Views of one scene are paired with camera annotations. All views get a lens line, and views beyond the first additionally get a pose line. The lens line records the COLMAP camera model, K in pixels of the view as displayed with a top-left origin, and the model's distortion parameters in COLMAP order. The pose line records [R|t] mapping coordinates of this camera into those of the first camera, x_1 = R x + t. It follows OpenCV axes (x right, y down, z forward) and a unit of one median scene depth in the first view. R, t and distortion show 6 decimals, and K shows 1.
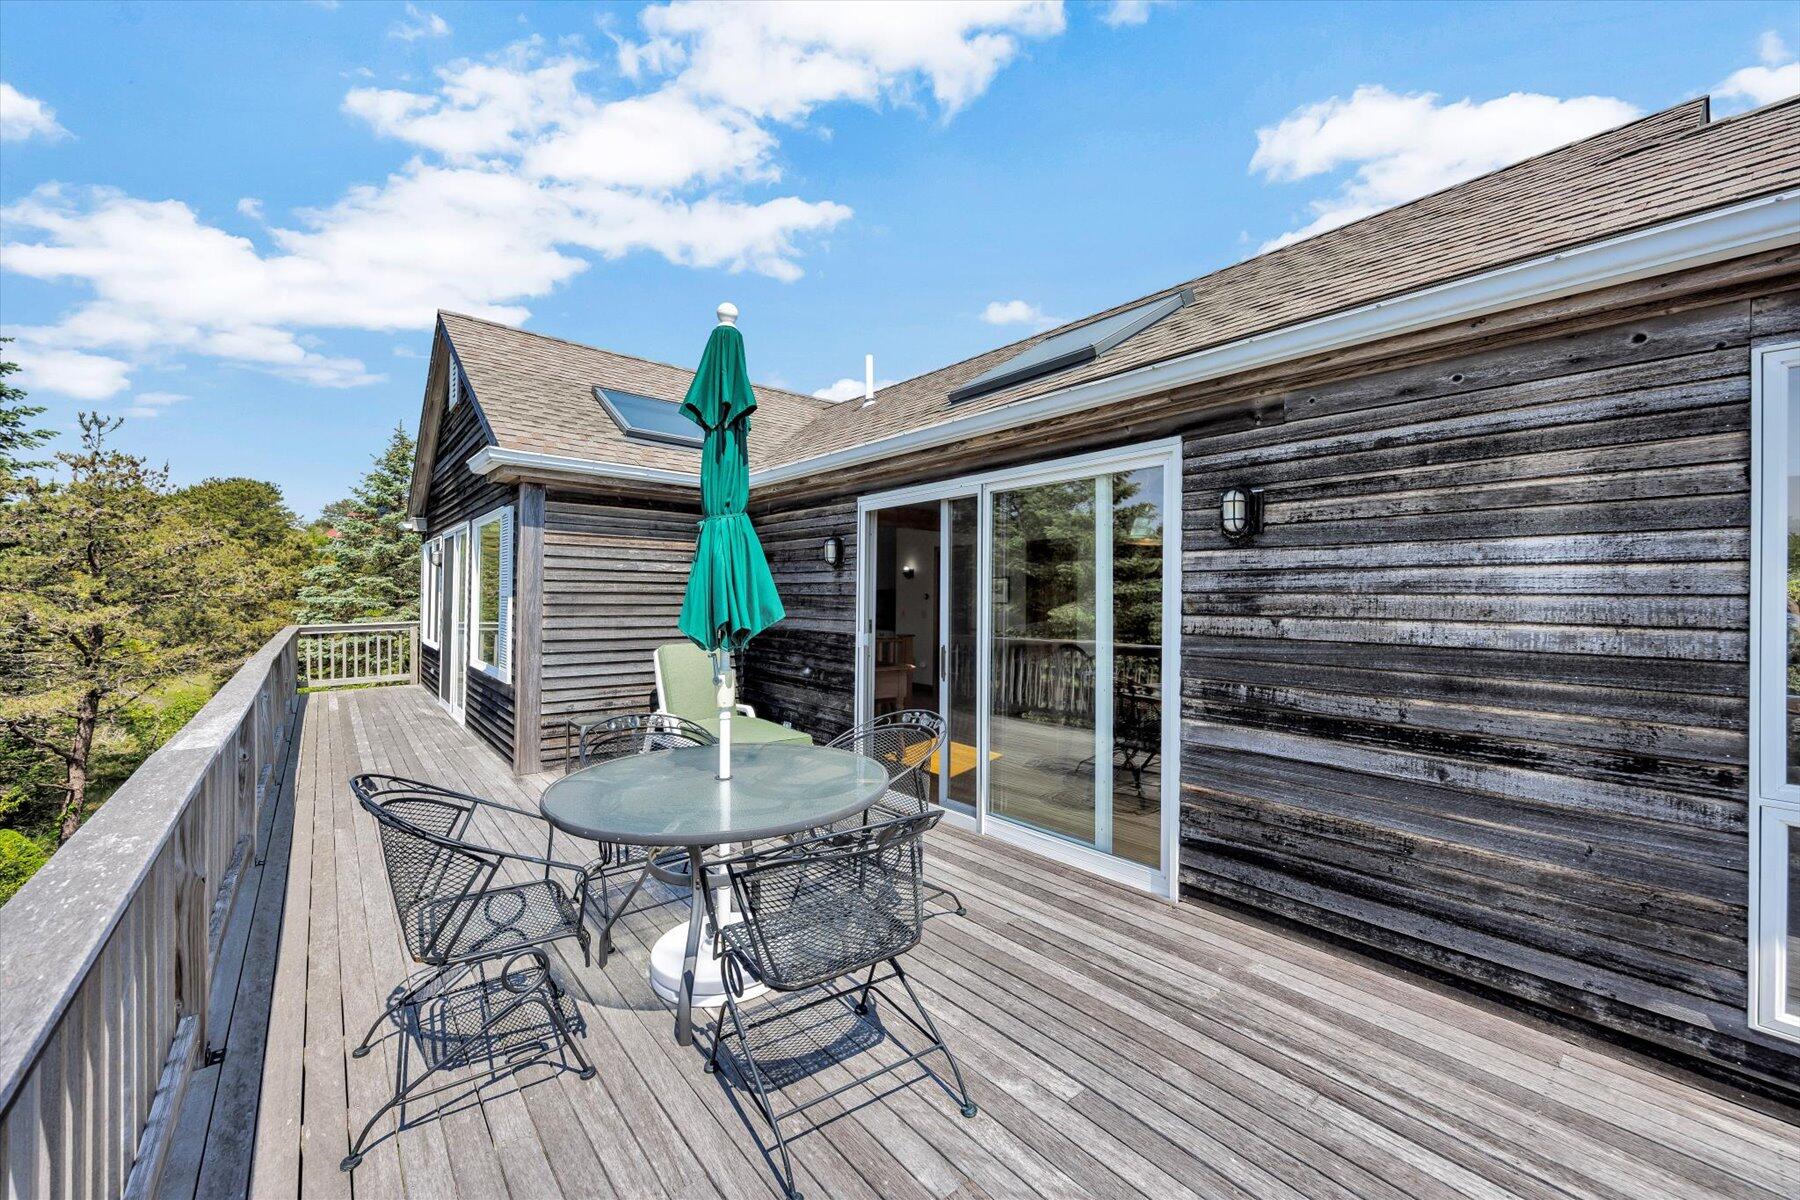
lens RADIAL K [[699.2, 0, 902.6], [0, 699.2, 601.6], [0, 0, 1]] dist [-0.003193, -0.000099]
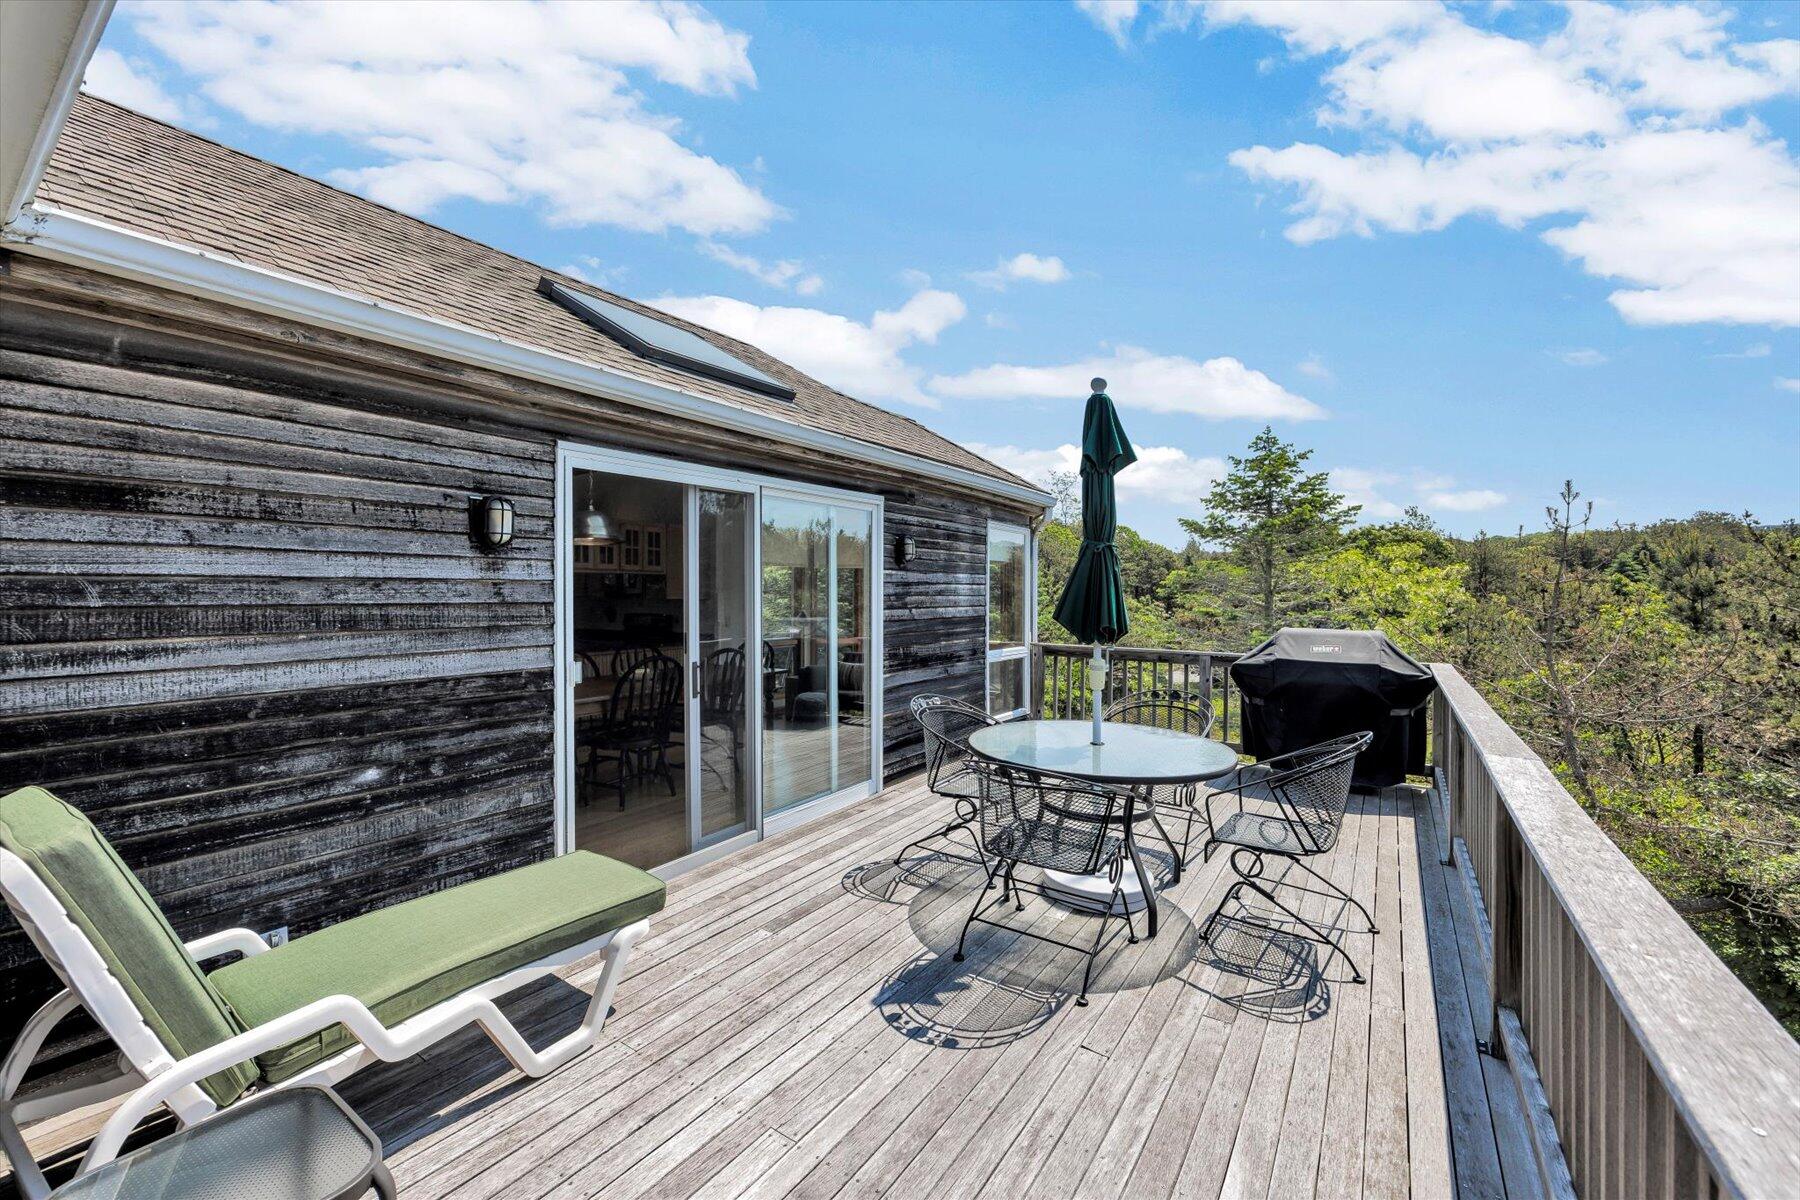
lens RADIAL K [[699.2, 0, 902.6], [0, 699.2, 601.6], [0, 0, 1]] dist [-0.003193, -0.000099]
pose [[-0.263947, -0.020069, 0.964328, -1.149963], [0.005986, 0.999730, 0.022444, -0.034164], [-0.964519, 0.011697, -0.263756, 1.385003]]
